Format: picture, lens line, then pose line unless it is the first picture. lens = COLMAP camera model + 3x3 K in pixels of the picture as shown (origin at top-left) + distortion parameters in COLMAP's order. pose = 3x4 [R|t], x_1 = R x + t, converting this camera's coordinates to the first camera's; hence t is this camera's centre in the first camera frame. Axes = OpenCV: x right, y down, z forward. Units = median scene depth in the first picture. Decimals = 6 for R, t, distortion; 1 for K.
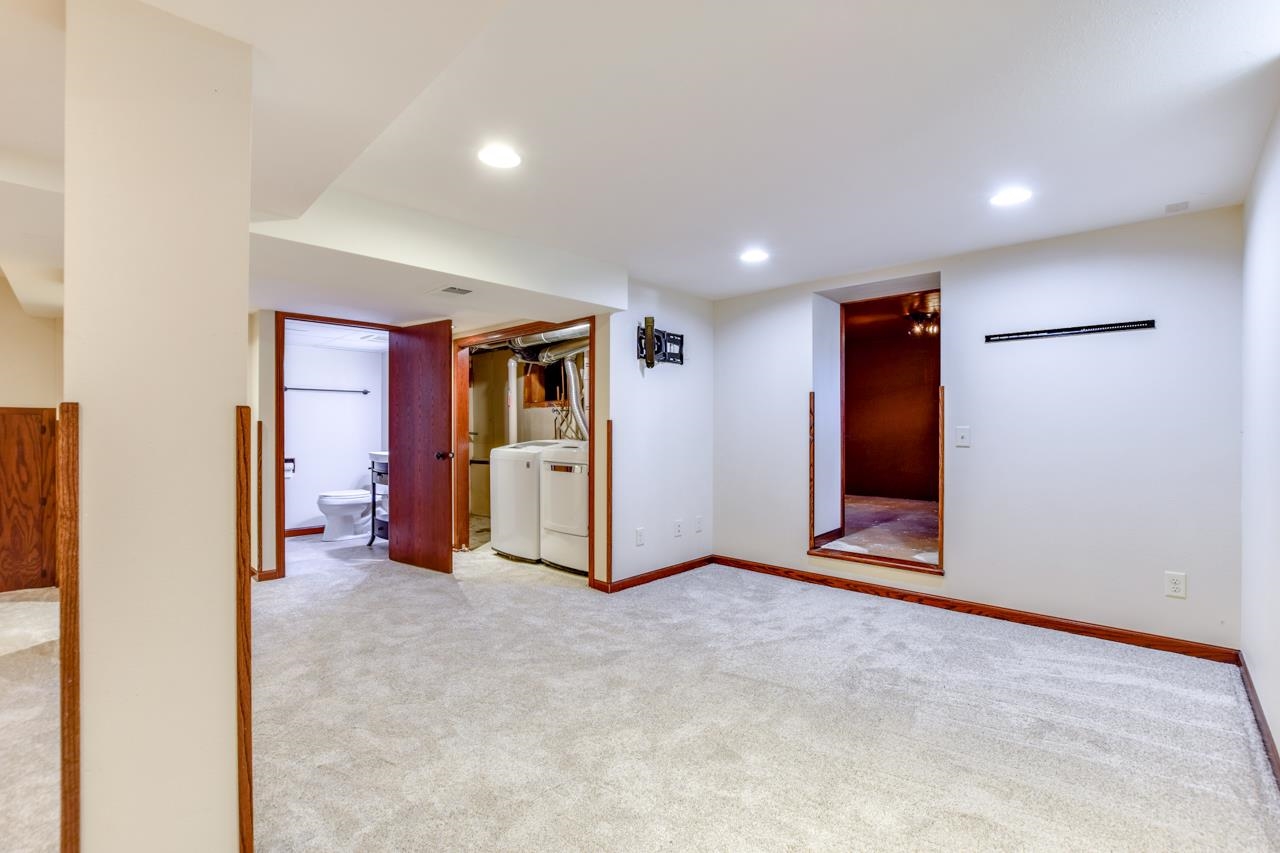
lens RADIAL K [[569.0, 0, 648.0], [0, 569.0, 429.9], [0, 0, 1]] dist [-0.026403, 0.006759]
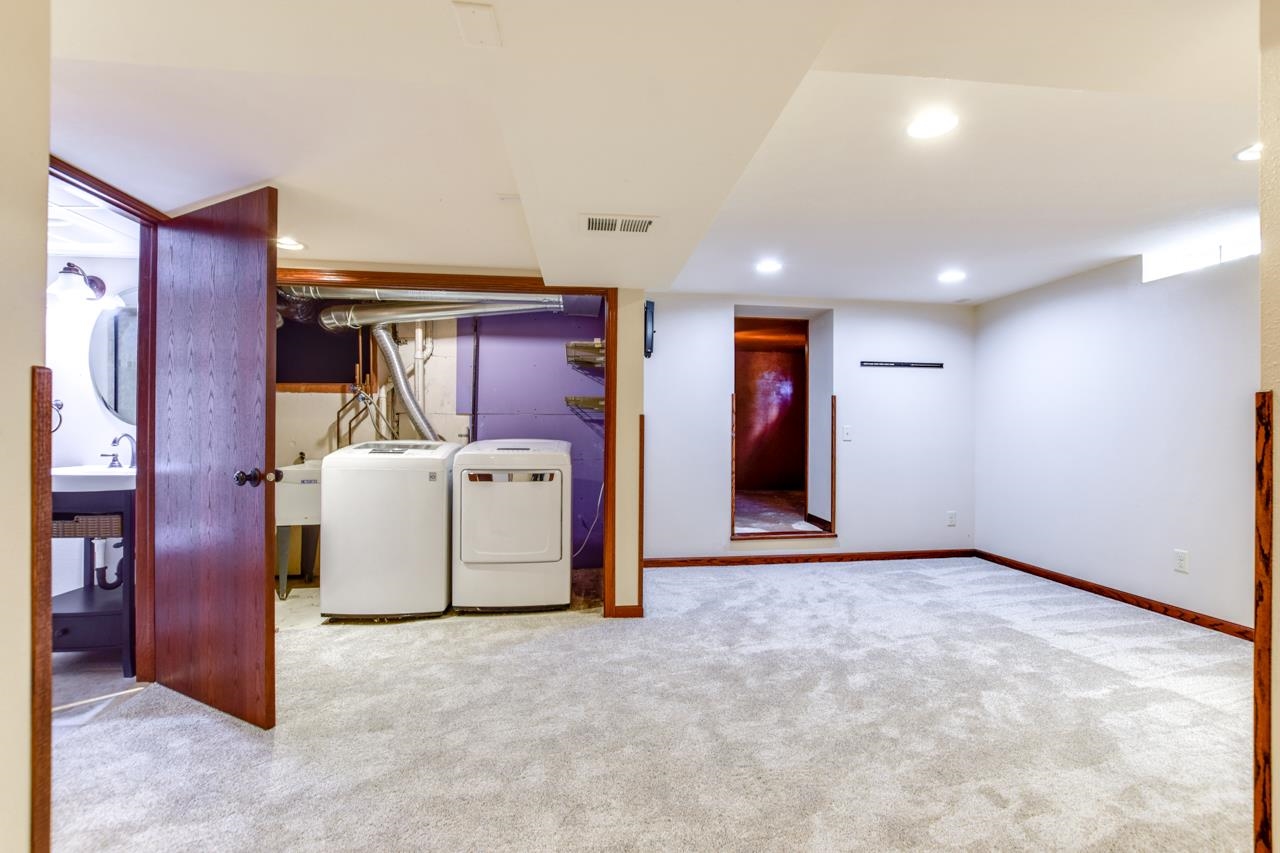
lens RADIAL K [[562.9, 0, 647.5], [0, 562.9, 430.0], [0, 0, 1]] dist [-0.025875, 0.005250]
pose [[0.636023, 0.003332, 0.771663, -0.579345], [-0.003189, 0.999993, -0.001689, 0.005689], [-0.771663, -0.001387, 0.636030, 0.369600]]
